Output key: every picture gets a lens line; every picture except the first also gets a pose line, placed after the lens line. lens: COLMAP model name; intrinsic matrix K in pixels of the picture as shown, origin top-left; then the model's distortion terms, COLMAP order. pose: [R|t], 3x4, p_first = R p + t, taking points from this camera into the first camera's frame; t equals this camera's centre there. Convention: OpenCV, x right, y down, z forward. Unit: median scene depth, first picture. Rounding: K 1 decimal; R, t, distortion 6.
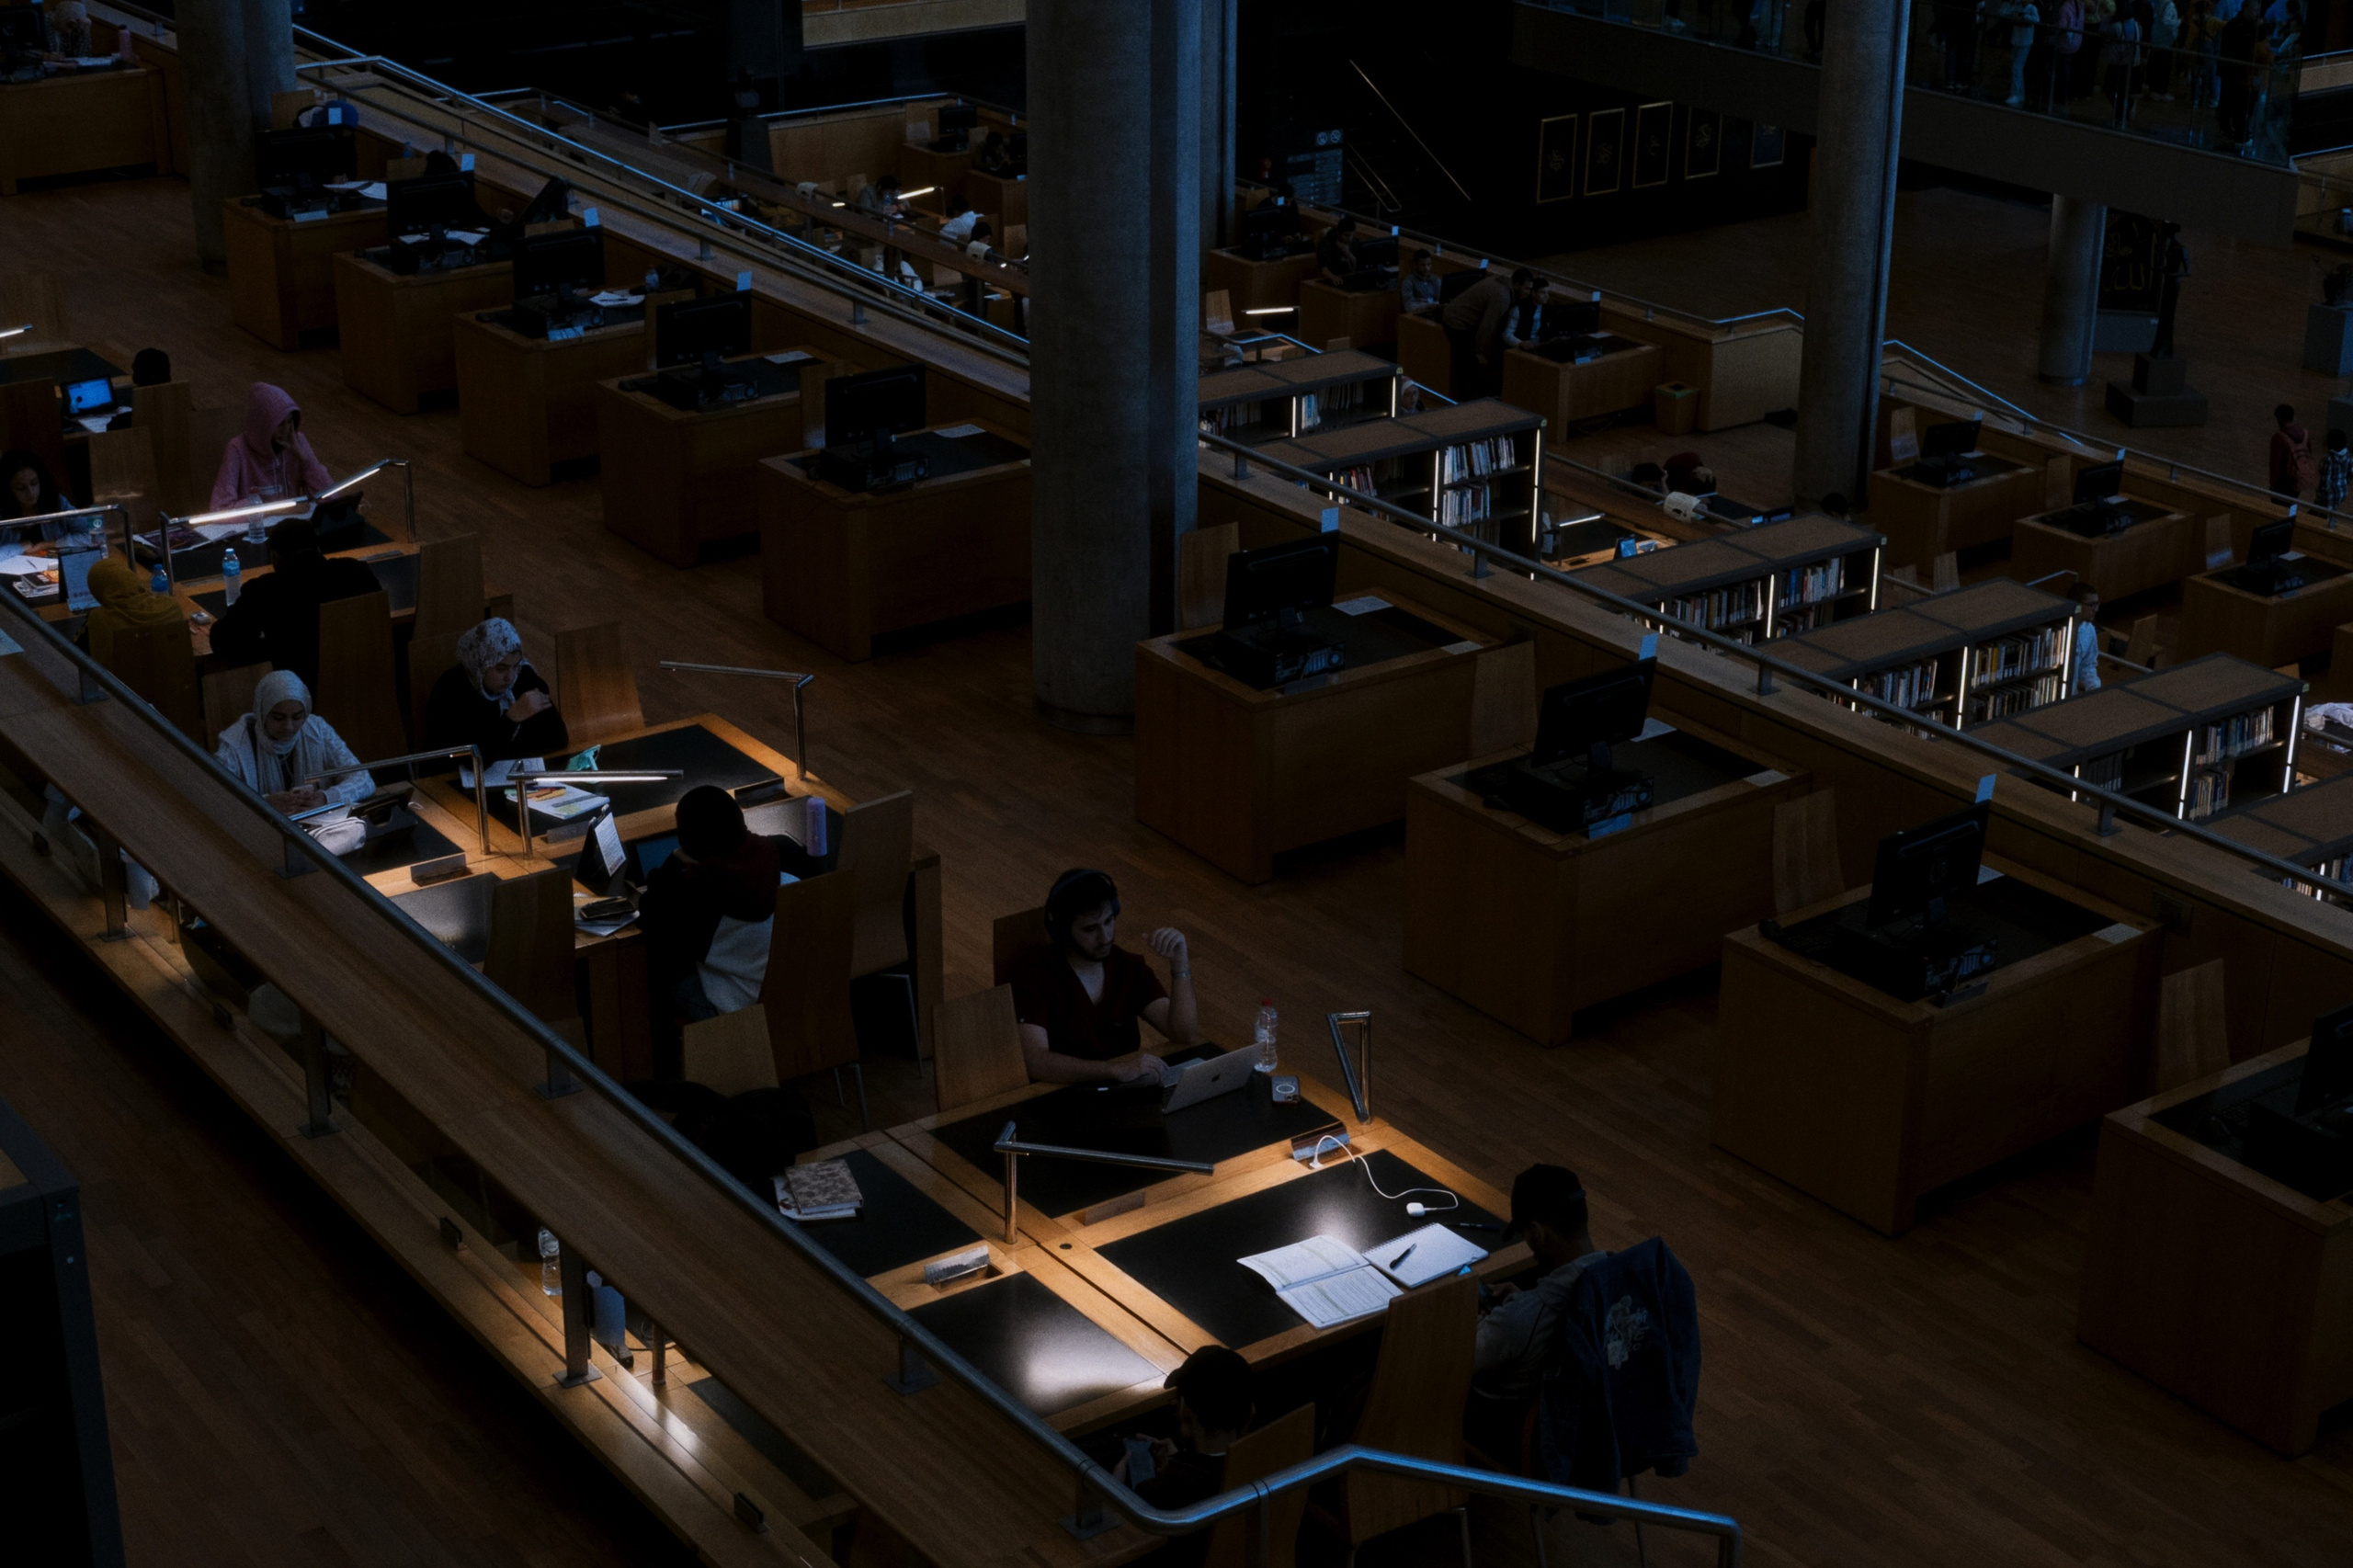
lens RADIAL K [[3682.2, 0, 1171.7], [0, 3682.2, 734.3], [0, 0, 1]] dist [-0.008088, -0.013968]
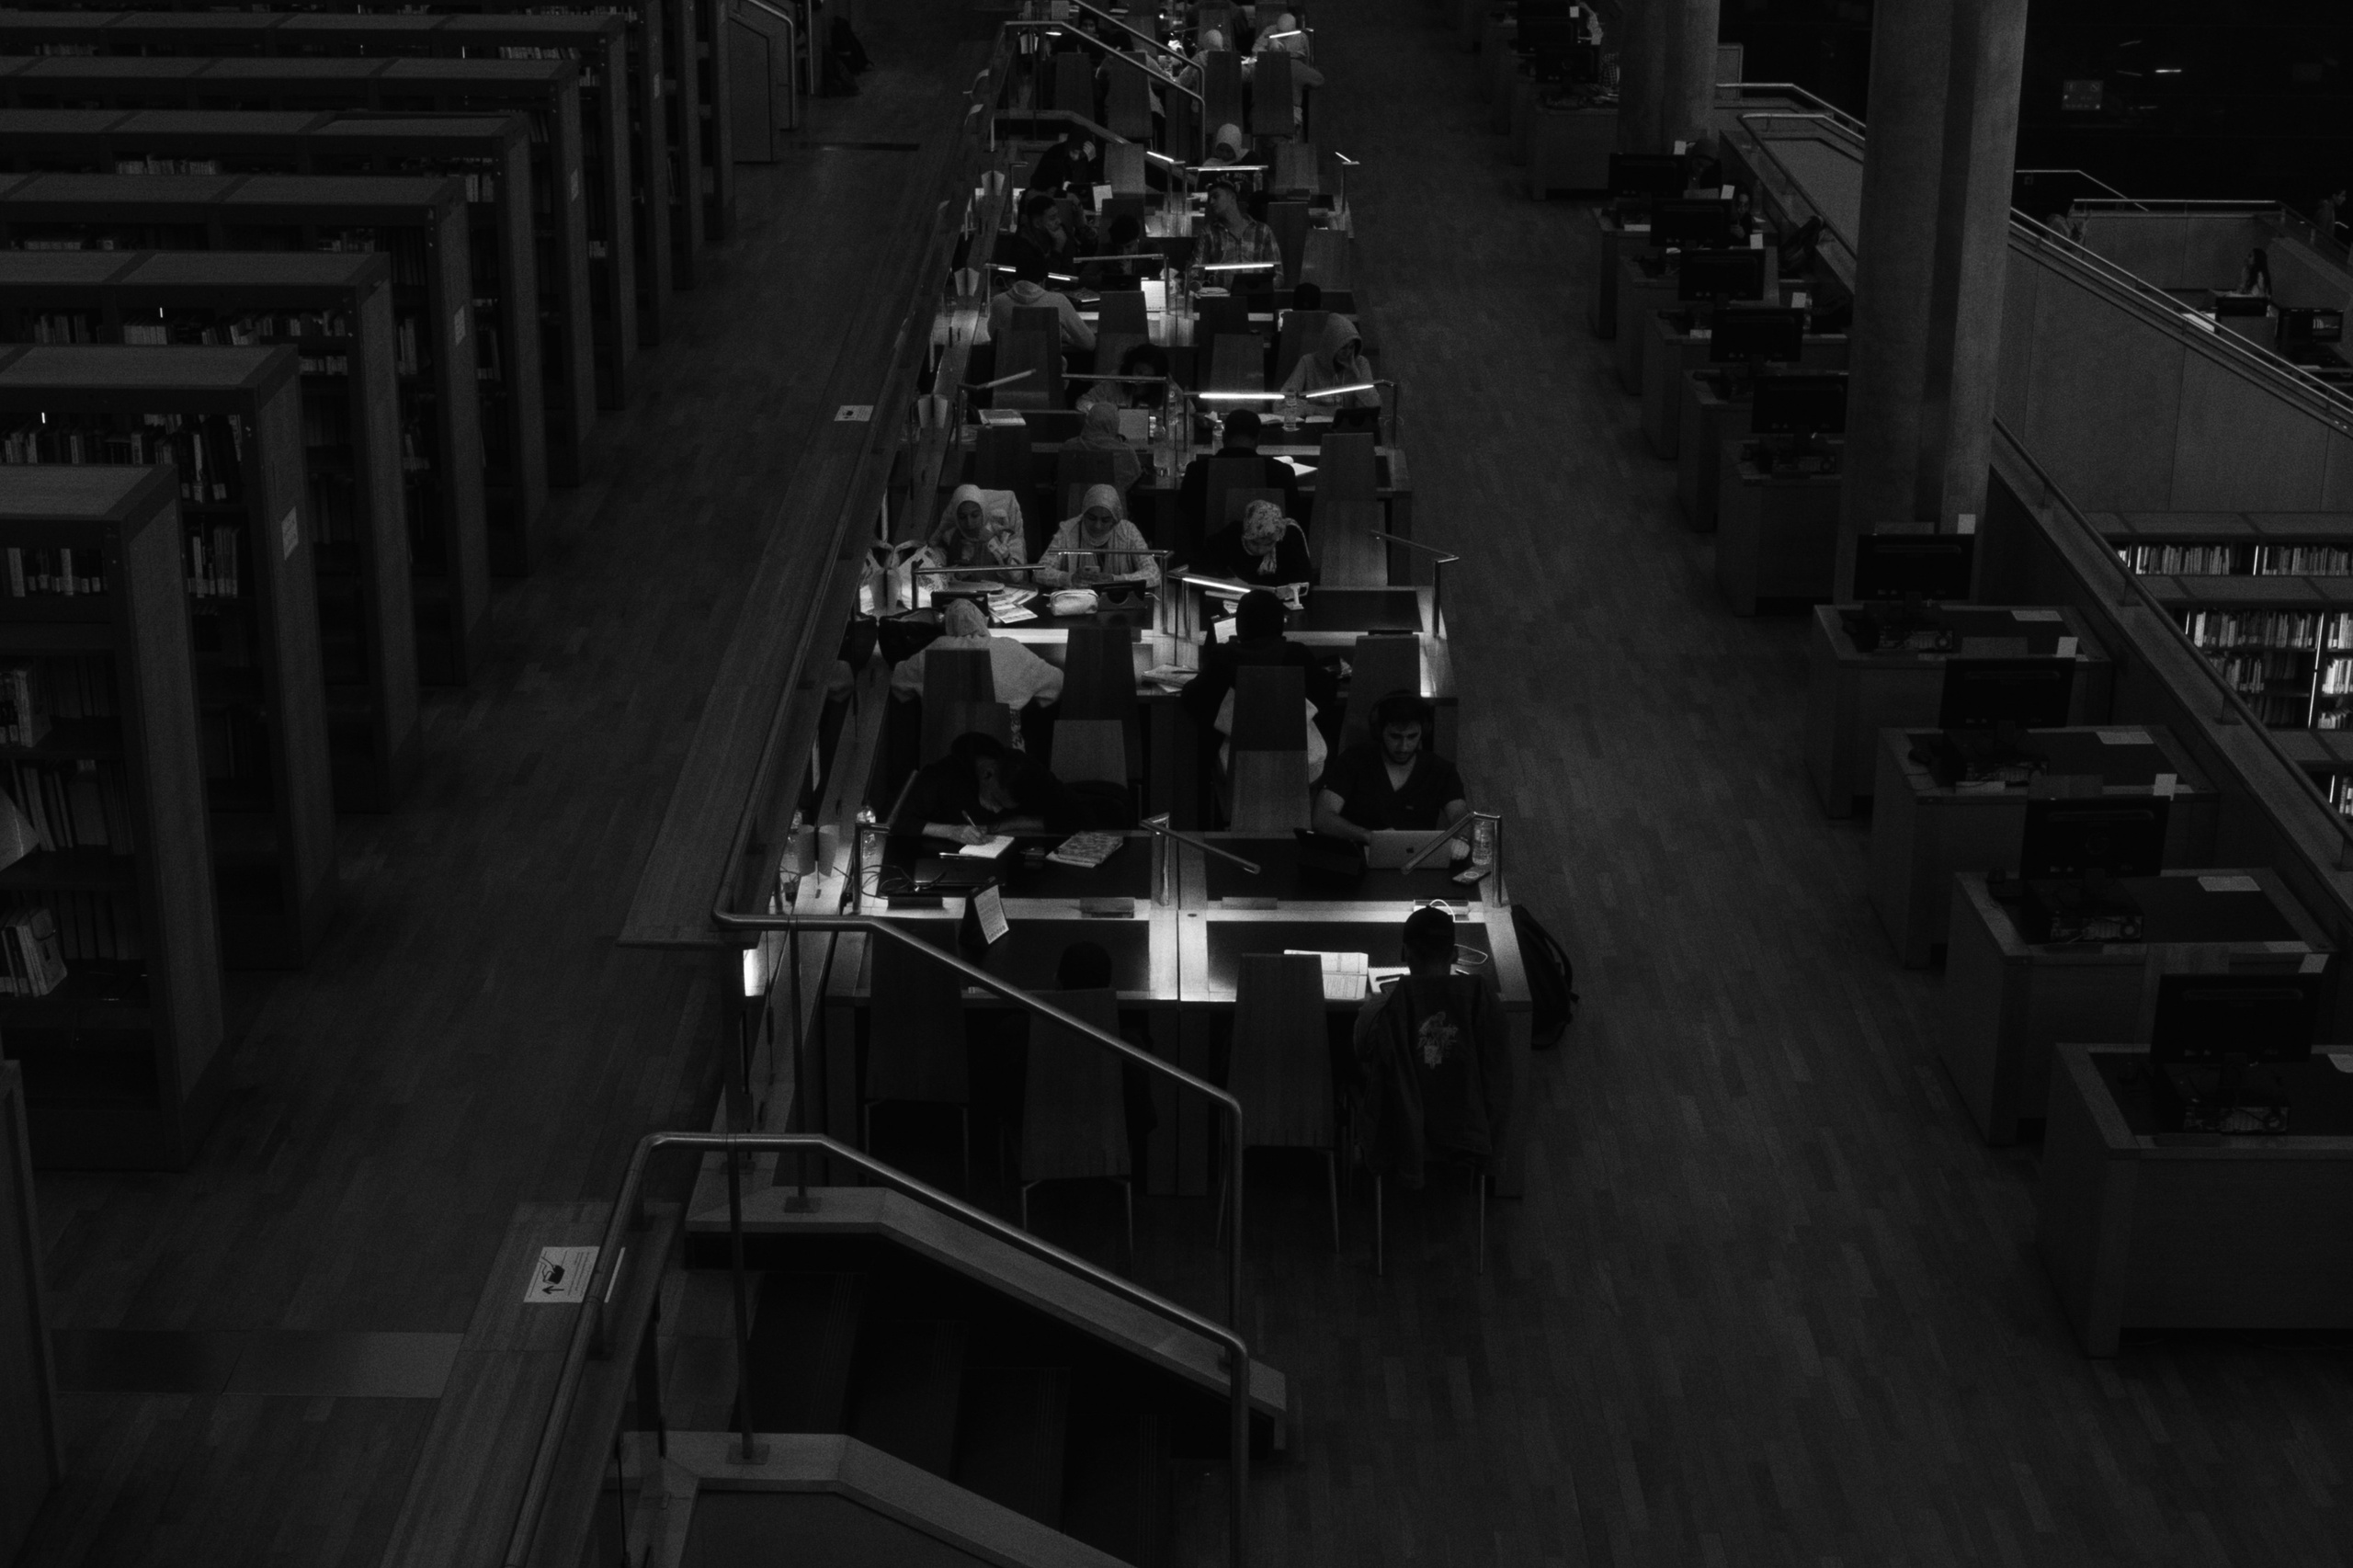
lens RADIAL K [[3682.2, 0, 1171.7], [0, 3682.2, 734.3], [0, 0, 1]] dist [-0.008088, -0.013968]
pose [[0.816767, 0.188911, -0.545164, 0.526906], [-0.207032, 0.977913, 0.028692, 0.027779], [0.538544, 0.089432, 0.837838, -0.109687]]
